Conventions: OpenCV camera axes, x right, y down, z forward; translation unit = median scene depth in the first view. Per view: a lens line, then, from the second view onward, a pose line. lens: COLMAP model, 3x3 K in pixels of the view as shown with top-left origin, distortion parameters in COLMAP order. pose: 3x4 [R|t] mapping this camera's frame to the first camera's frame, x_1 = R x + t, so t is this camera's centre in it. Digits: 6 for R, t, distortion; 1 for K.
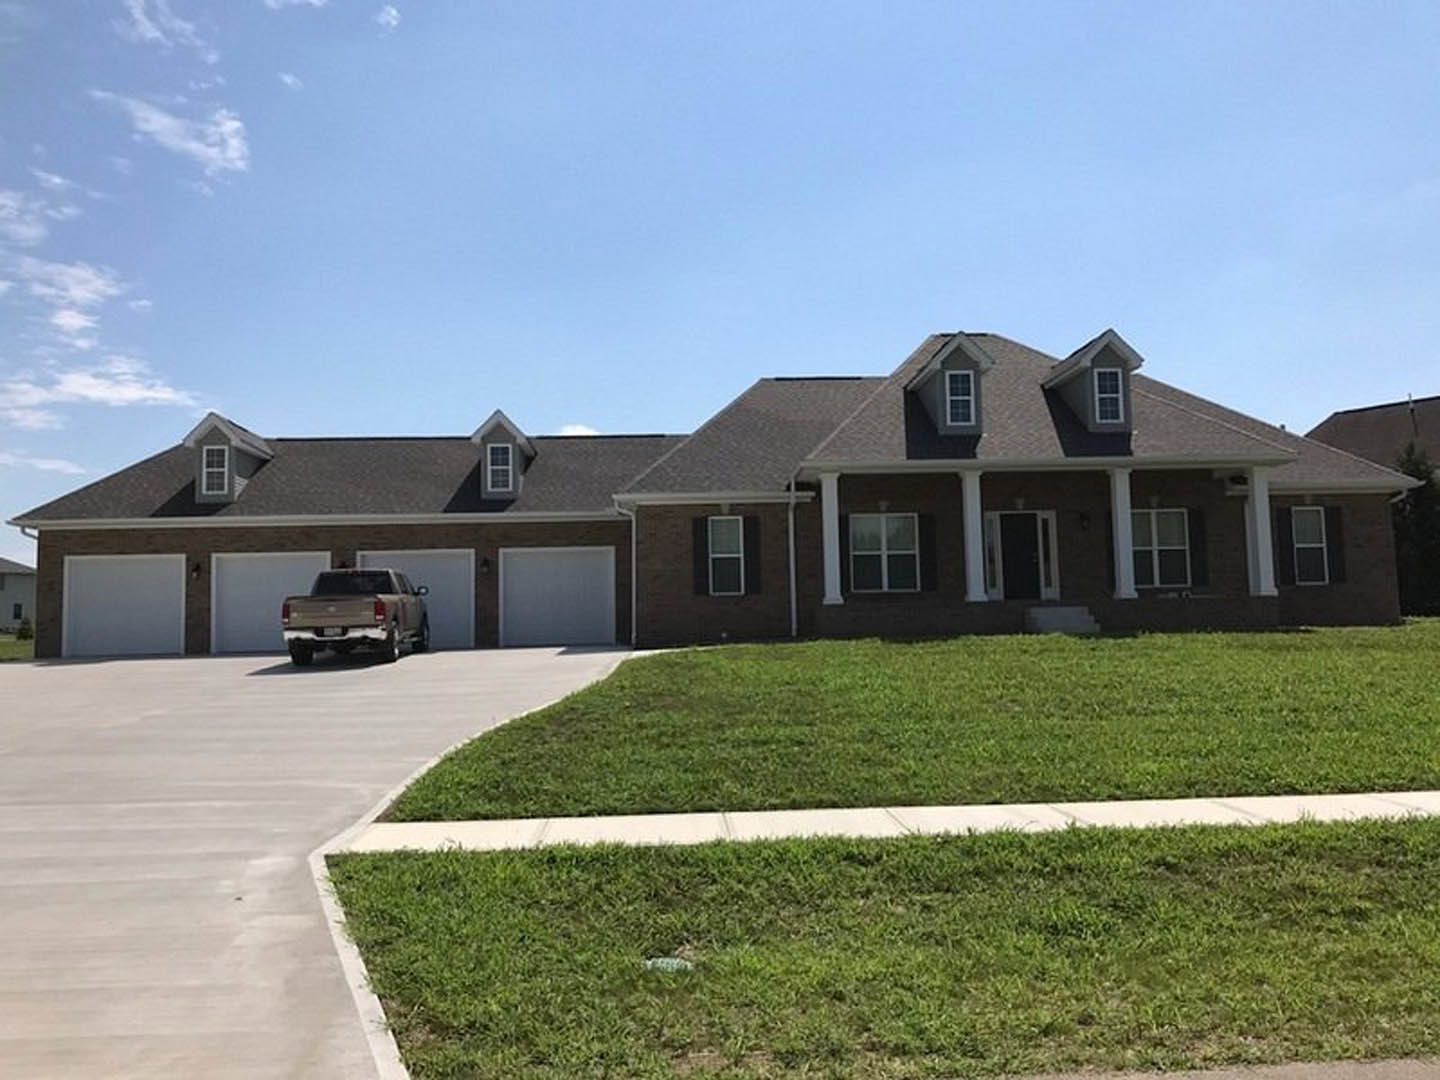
lens RADIAL K [[1137.8, 0, 720.0], [0, 1137.8, 540.0], [0, 0, 1]] dist [0.076144, 0.000216]
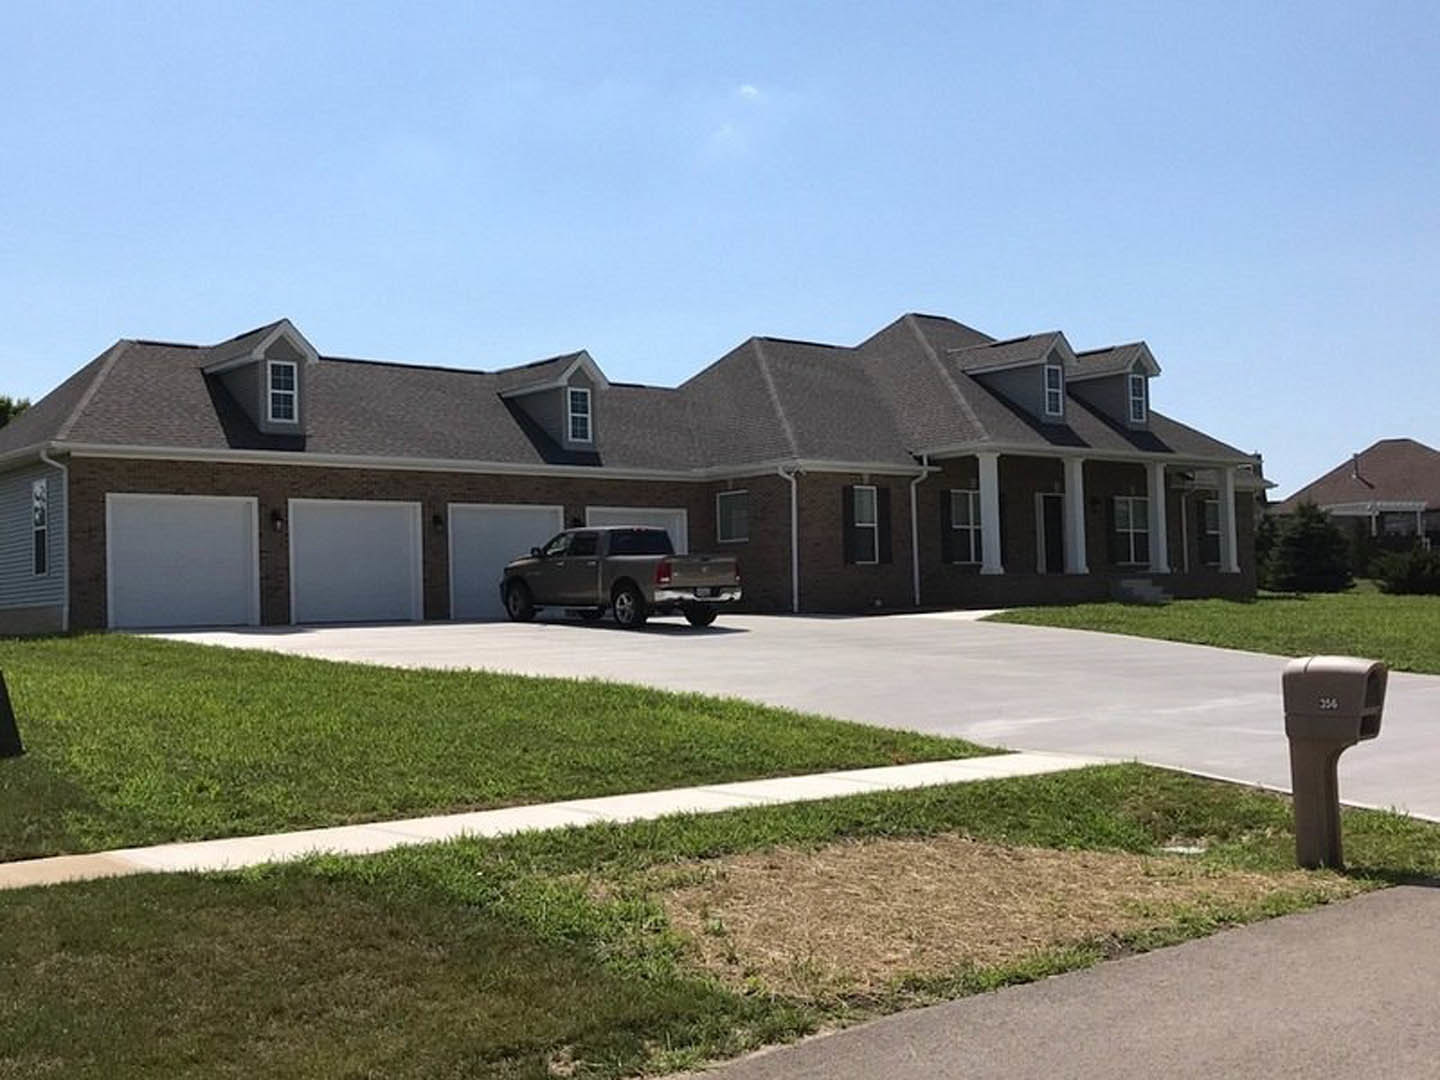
lens RADIAL K [[1564.0, 0, 720.3], [0, 1564.0, 508.8], [0, 0, 1]] dist [0.303137, 0.000586]
pose [[0.815233, 0.039545, 0.577781, -0.893424], [-0.043454, 0.999030, -0.007063, 0.014665], [-0.577500, -0.019349, 0.816161, -0.068915]]
